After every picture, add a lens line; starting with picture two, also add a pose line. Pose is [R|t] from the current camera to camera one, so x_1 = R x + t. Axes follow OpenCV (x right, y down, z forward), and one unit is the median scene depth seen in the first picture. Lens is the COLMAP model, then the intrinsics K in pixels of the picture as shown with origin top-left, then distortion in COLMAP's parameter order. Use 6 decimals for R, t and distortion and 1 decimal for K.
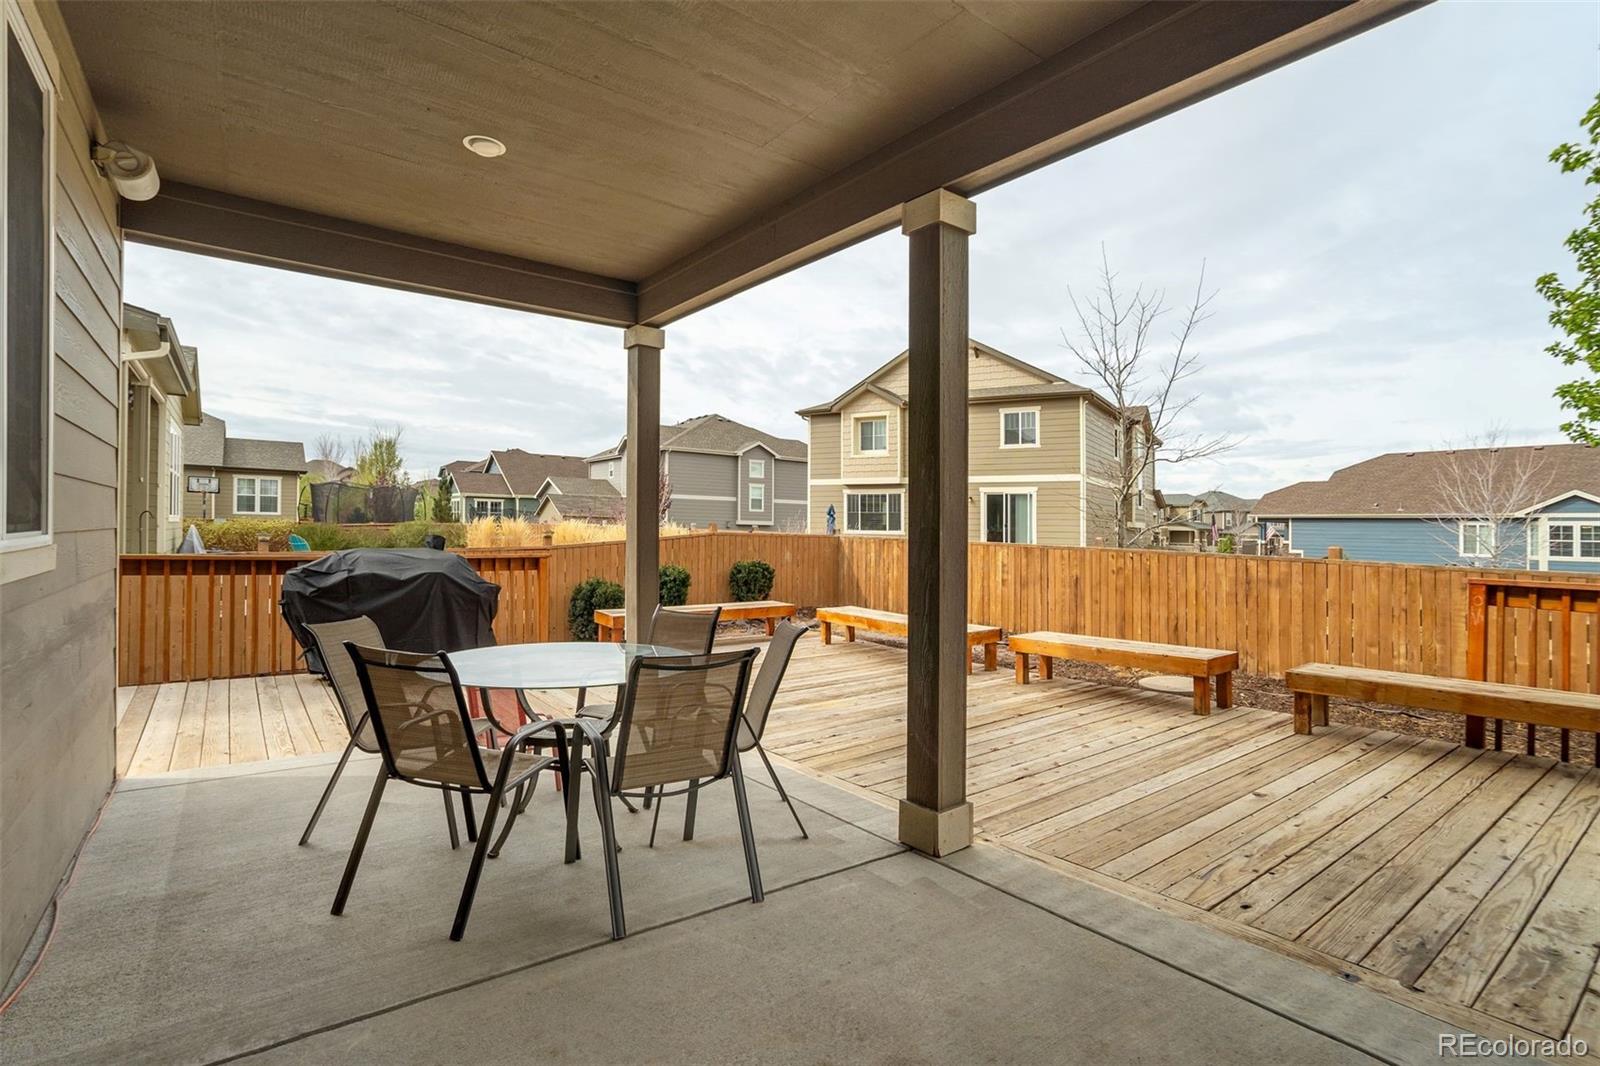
lens RADIAL K [[754.4, 0, 800.0], [0, 754.4, 533.0], [0, 0, 1]] dist [-0.053243, 0.015316]
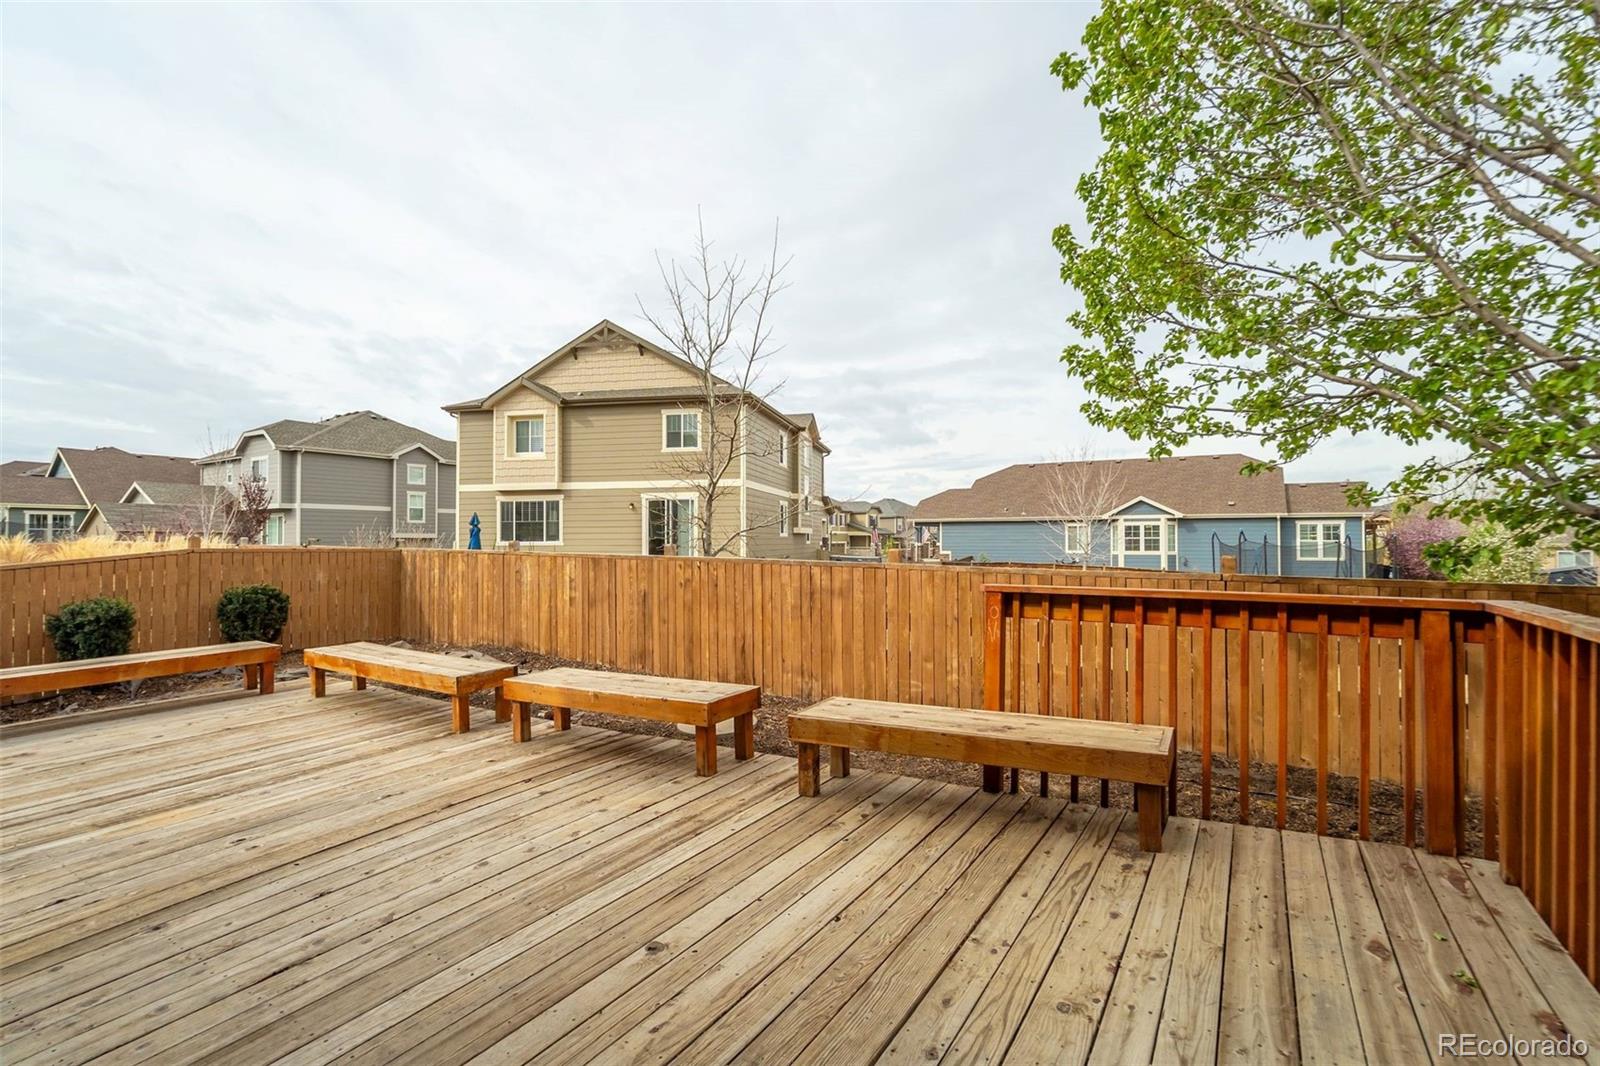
lens RADIAL K [[767.2, 0, 802.0], [0, 767.2, 560.2], [0, 0, 1]] dist [-0.079324, 0.052775]
pose [[0.924069, -0.030183, 0.381033, 0.145088], [0.021265, 0.999393, 0.027595, 0.002447], [-0.381635, -0.017397, 0.924150, 0.104375]]
